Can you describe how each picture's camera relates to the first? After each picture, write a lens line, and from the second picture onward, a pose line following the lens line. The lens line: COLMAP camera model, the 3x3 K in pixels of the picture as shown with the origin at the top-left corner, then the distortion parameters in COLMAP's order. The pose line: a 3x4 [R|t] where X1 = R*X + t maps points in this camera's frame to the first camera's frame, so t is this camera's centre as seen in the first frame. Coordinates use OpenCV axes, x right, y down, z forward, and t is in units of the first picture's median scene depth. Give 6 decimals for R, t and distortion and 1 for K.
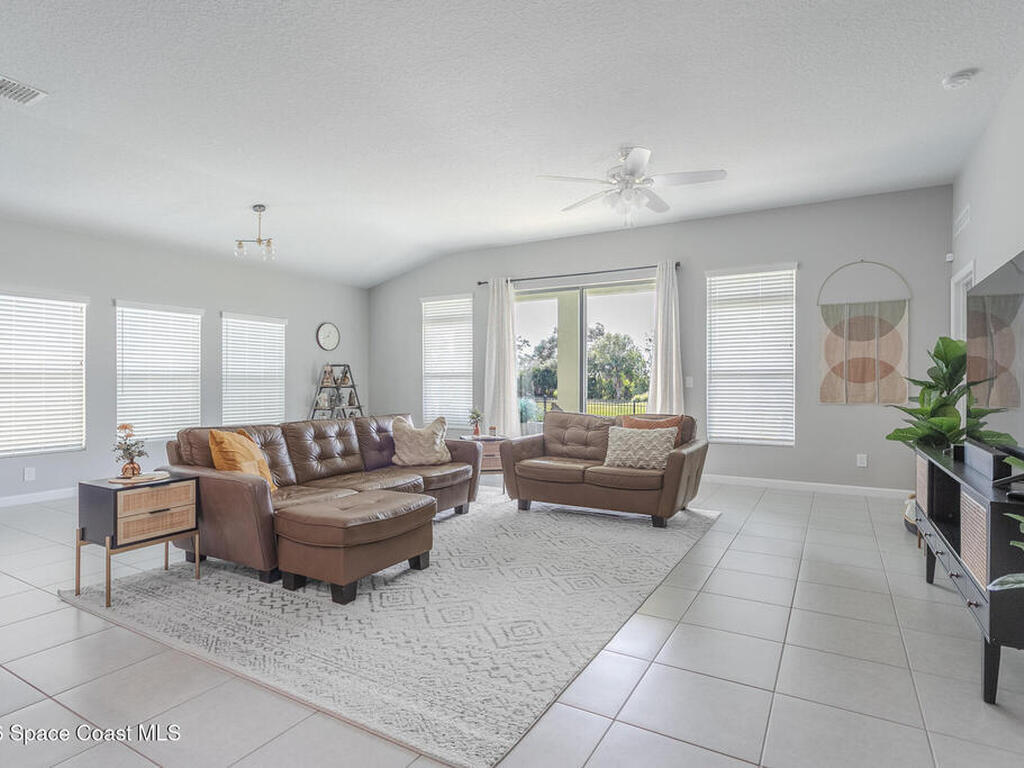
lens RADIAL K [[551.6, 0, 530.2], [0, 551.6, 378.4], [0, 0, 1]] dist [-0.016841, 0.000309]
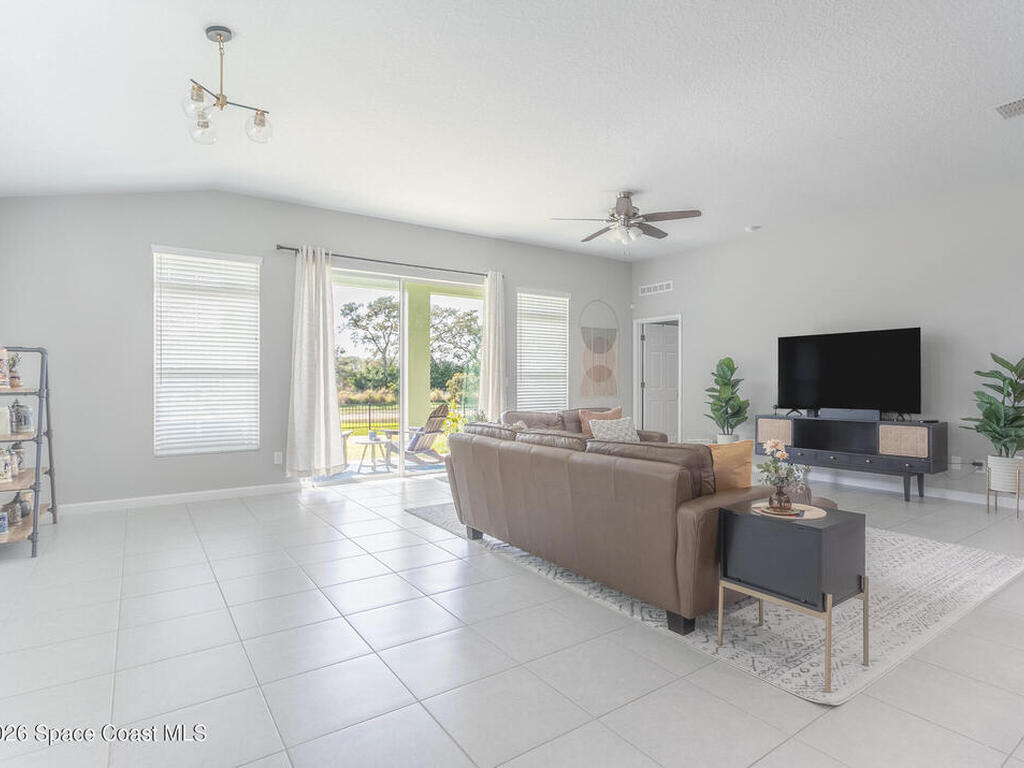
lens RADIAL K [[551.6, 0, 519.1], [0, 551.6, 382.2], [0, 0, 1]] dist [-0.016841, 0.000309]
pose [[0.441176, -0.001396, 0.897419, -0.700726], [-0.002239, 0.999994, 0.002656, 0.004038], [-0.897418, -0.003181, 0.441171, 0.455163]]
